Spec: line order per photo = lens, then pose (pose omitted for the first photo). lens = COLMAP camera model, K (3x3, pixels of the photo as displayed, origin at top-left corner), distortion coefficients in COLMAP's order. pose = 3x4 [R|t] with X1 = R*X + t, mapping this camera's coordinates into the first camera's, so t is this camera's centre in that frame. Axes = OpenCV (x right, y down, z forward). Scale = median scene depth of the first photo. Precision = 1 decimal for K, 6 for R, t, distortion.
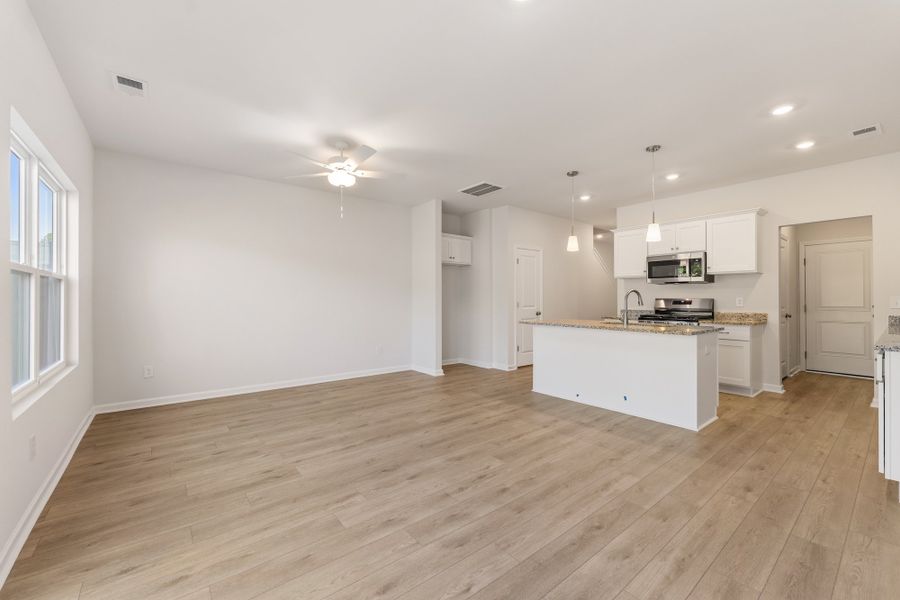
lens RADIAL K [[366.6, 0, 447.0], [0, 366.6, 297.2], [0, 0, 1]] dist [-0.000078, -0.000201]
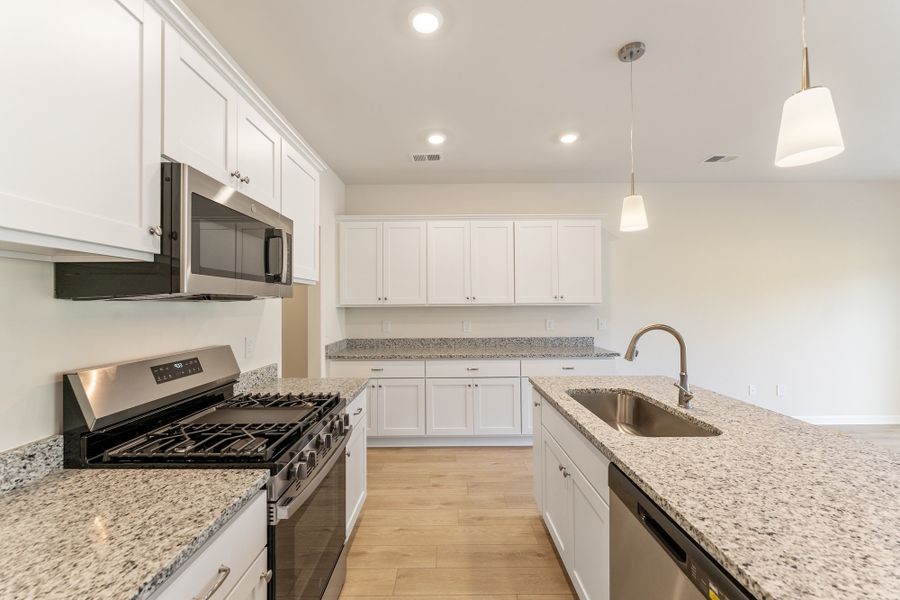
lens RADIAL K [[360.3, 0, 450.0], [0, 360.3, 300.0], [0, 0, 1]] dist [0.001919, 0.000118]
pose [[-0.785679, 0.013975, 0.618477, 0.292968], [0.006332, 0.999874, -0.014549, -0.030257], [-0.618602, -0.007514, -0.785669, 1.011733]]
